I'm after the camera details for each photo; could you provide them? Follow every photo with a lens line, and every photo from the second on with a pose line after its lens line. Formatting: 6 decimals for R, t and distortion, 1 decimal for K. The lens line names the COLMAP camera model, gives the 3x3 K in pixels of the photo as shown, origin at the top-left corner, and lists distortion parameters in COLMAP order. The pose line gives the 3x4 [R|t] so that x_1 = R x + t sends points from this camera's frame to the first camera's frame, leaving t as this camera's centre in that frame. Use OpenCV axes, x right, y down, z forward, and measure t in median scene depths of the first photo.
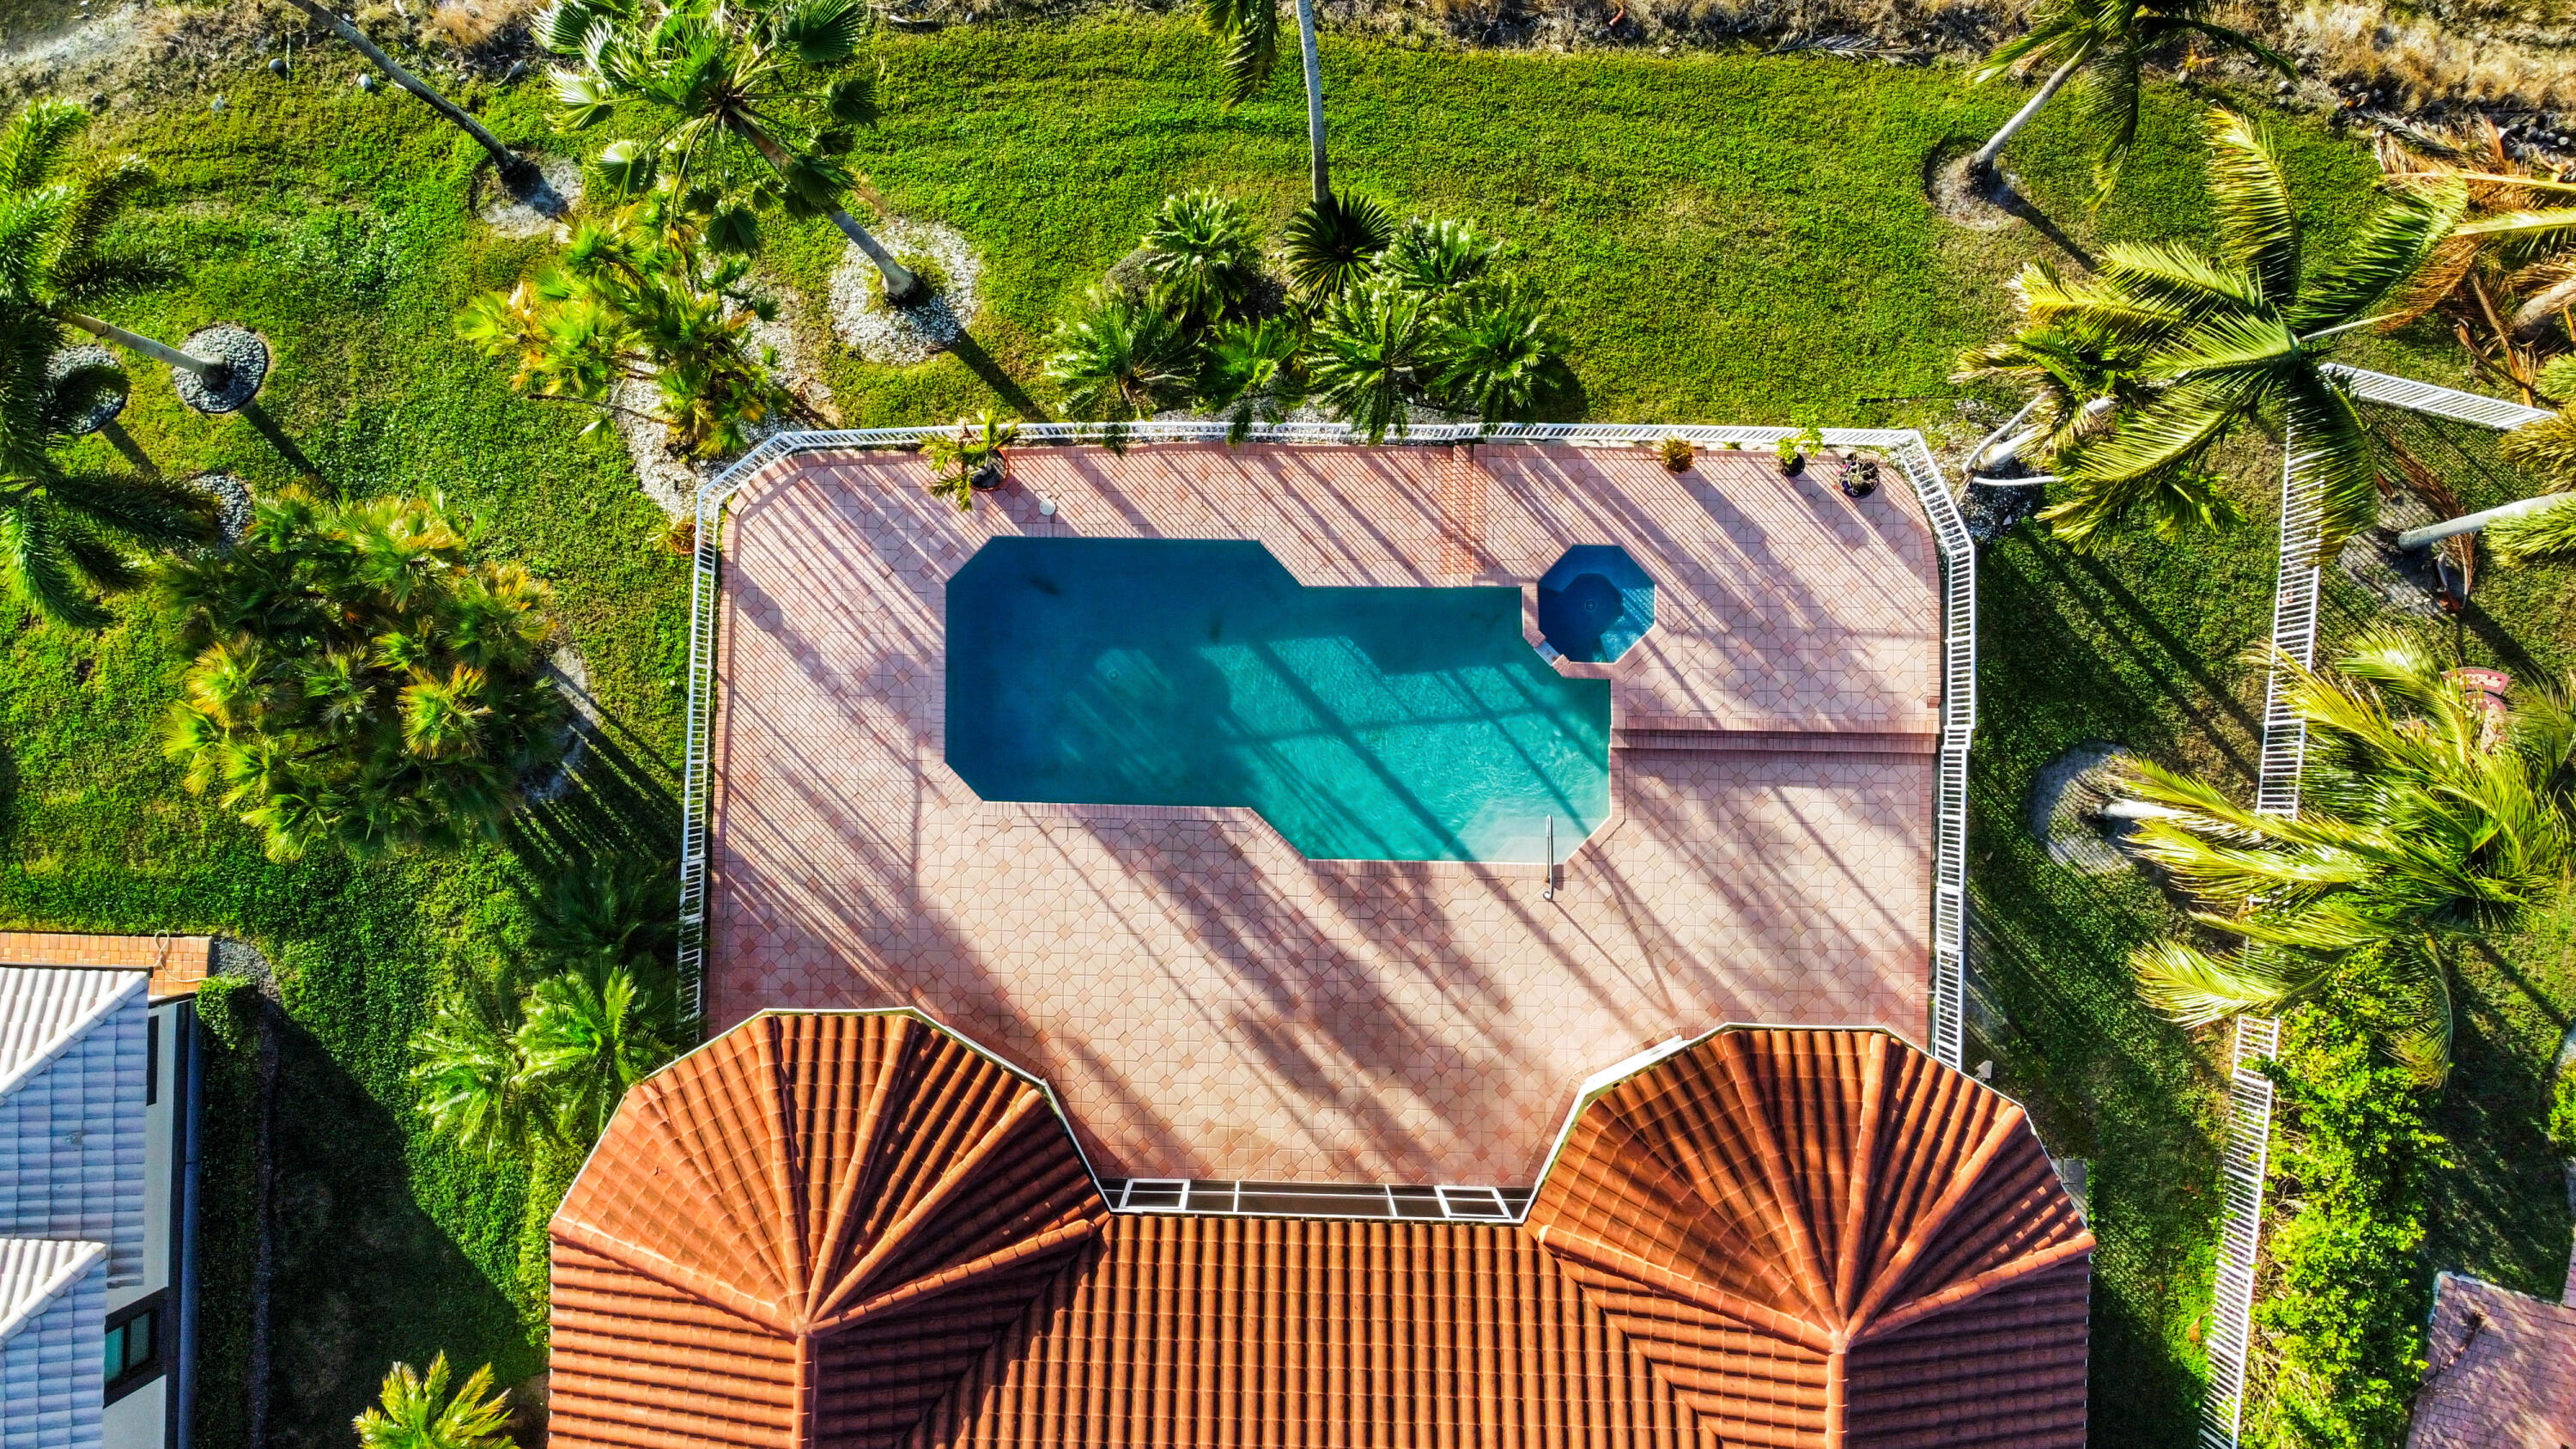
lens RADIAL K [[1973.0, 0, 1288.0], [0, 1973.0, 724.5], [0, 0, 1]] dist [-0.002147, 0.001565]
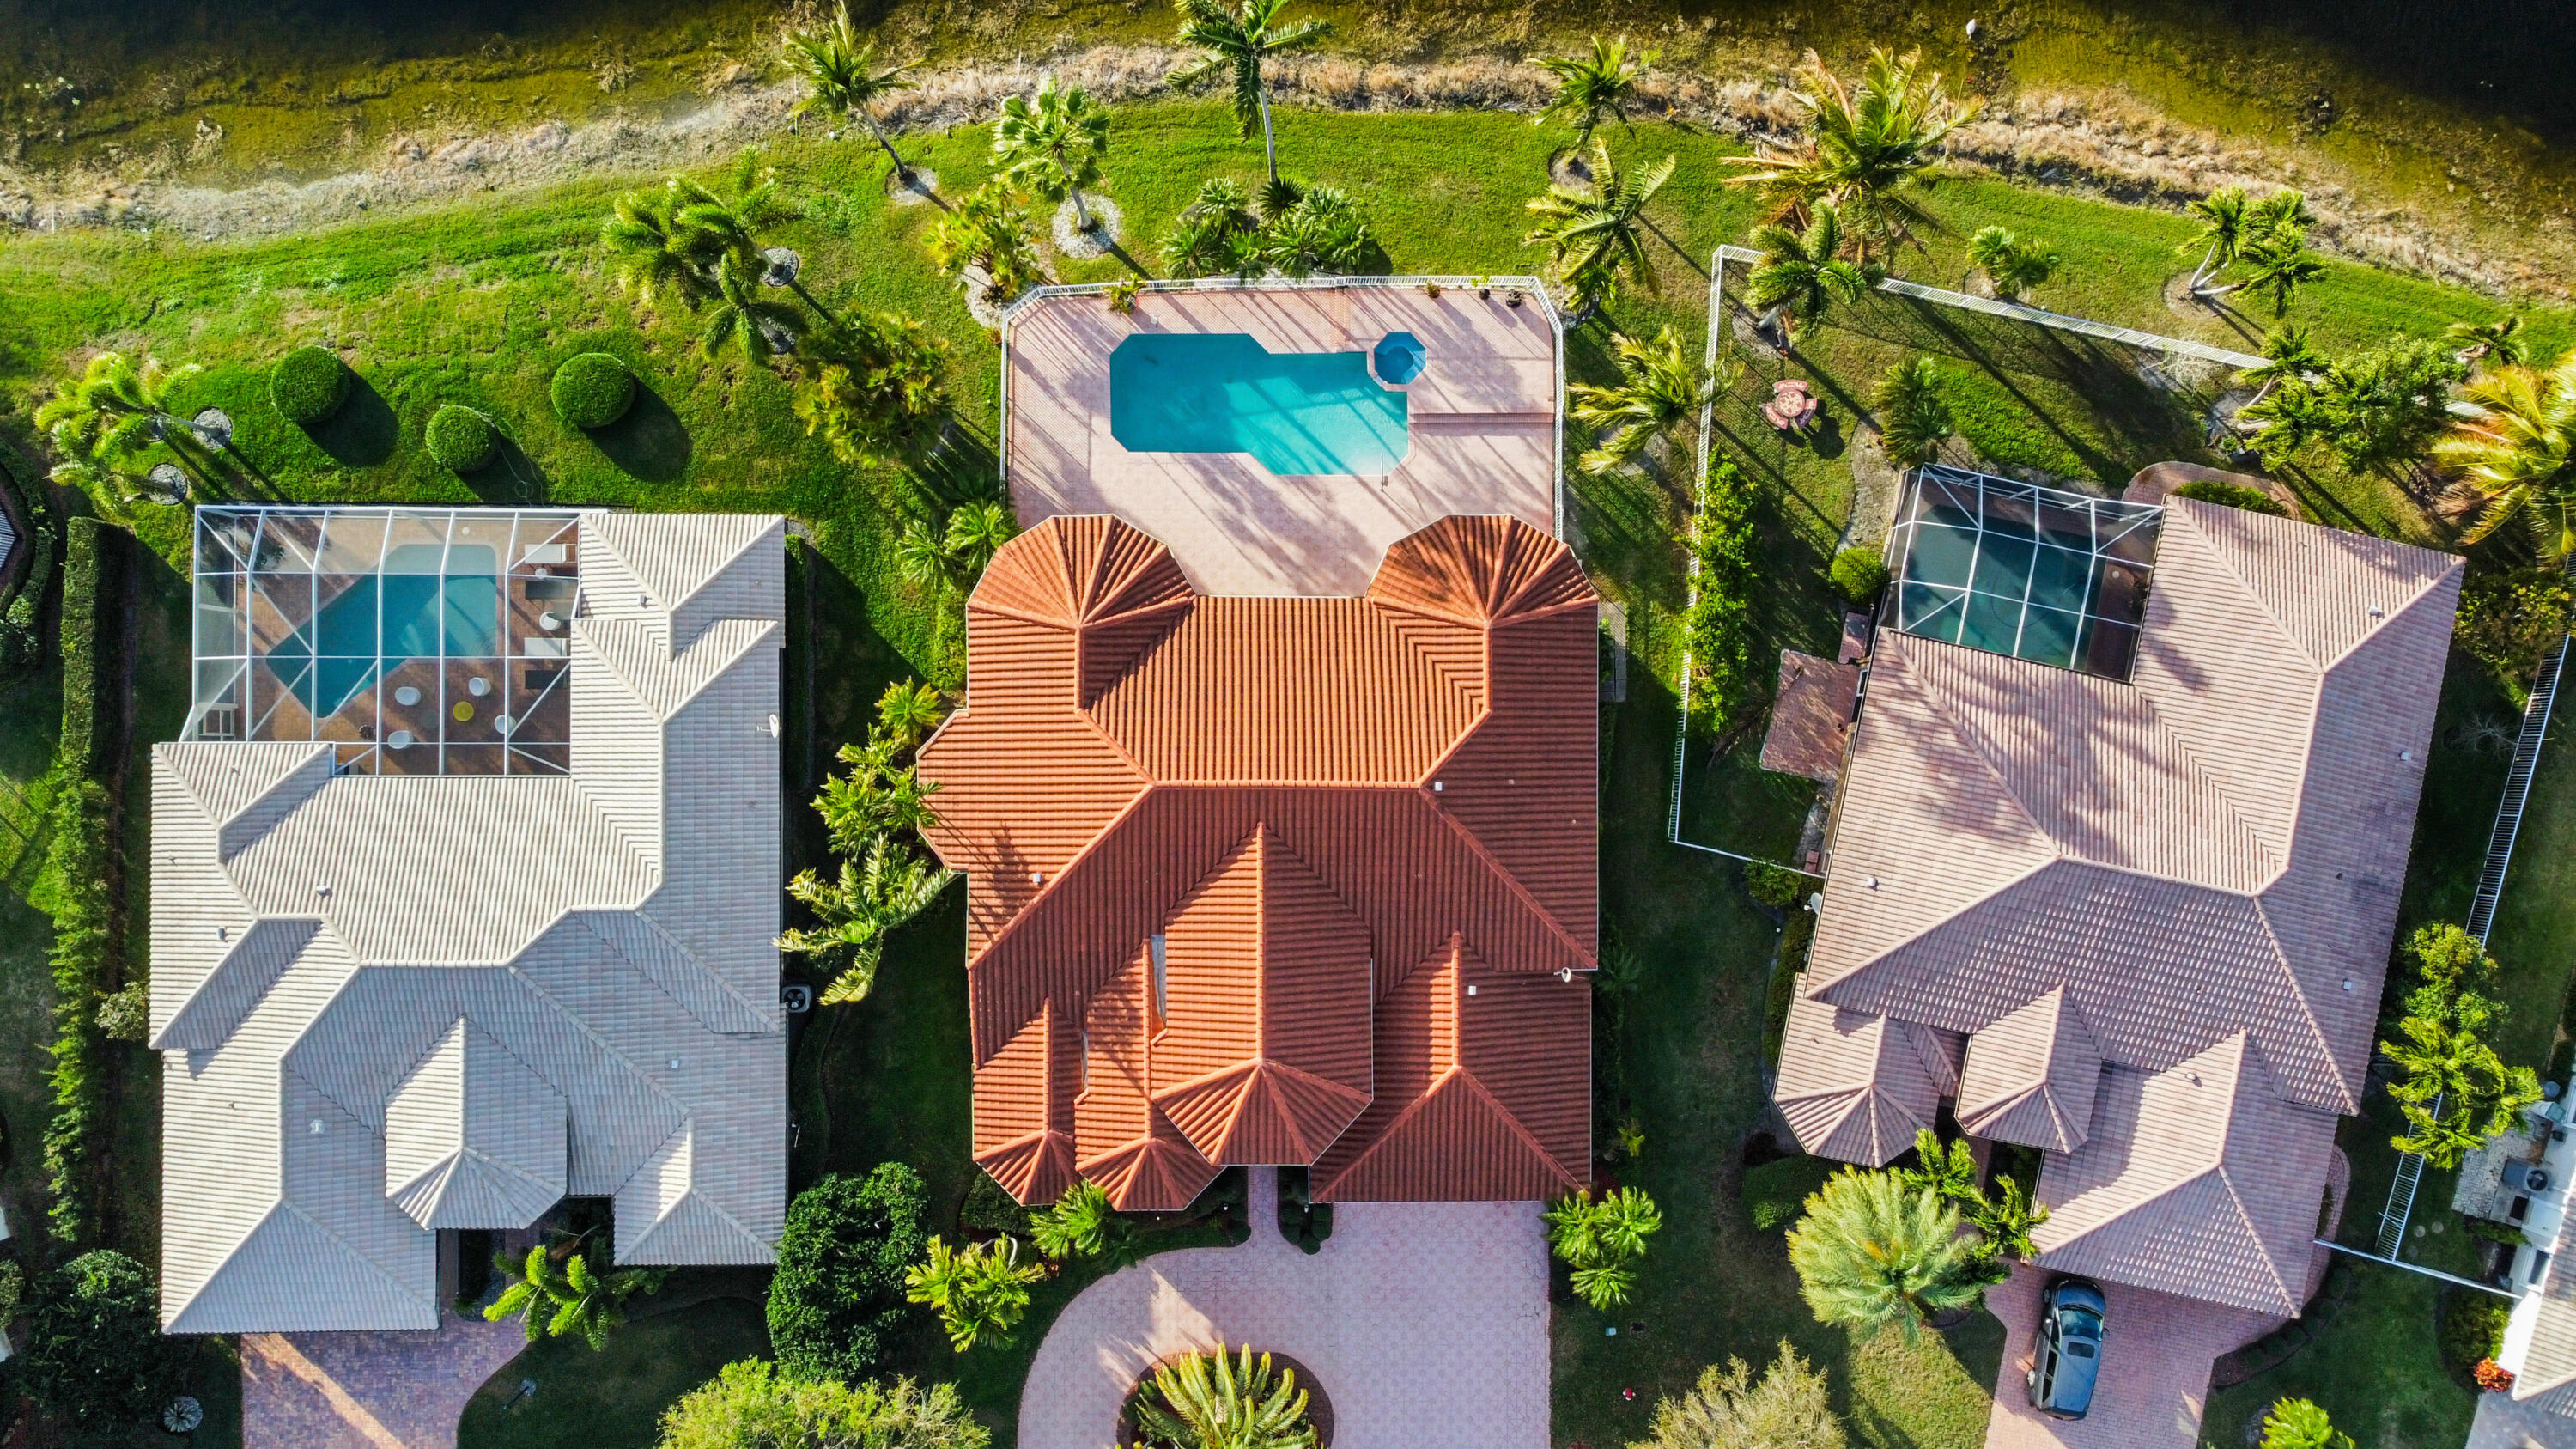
lens RADIAL K [[2019.6, 0, 1288.0], [0, 2019.6, 724.5], [0, 0, 1]] dist [0.003362, -0.001535]
pose [[0.999631, -0.022408, 0.015339, -0.016260], [0.022561, 0.999697, -0.009863, 0.376826], [-0.015113, 0.010206, 0.999834, -1.297485]]
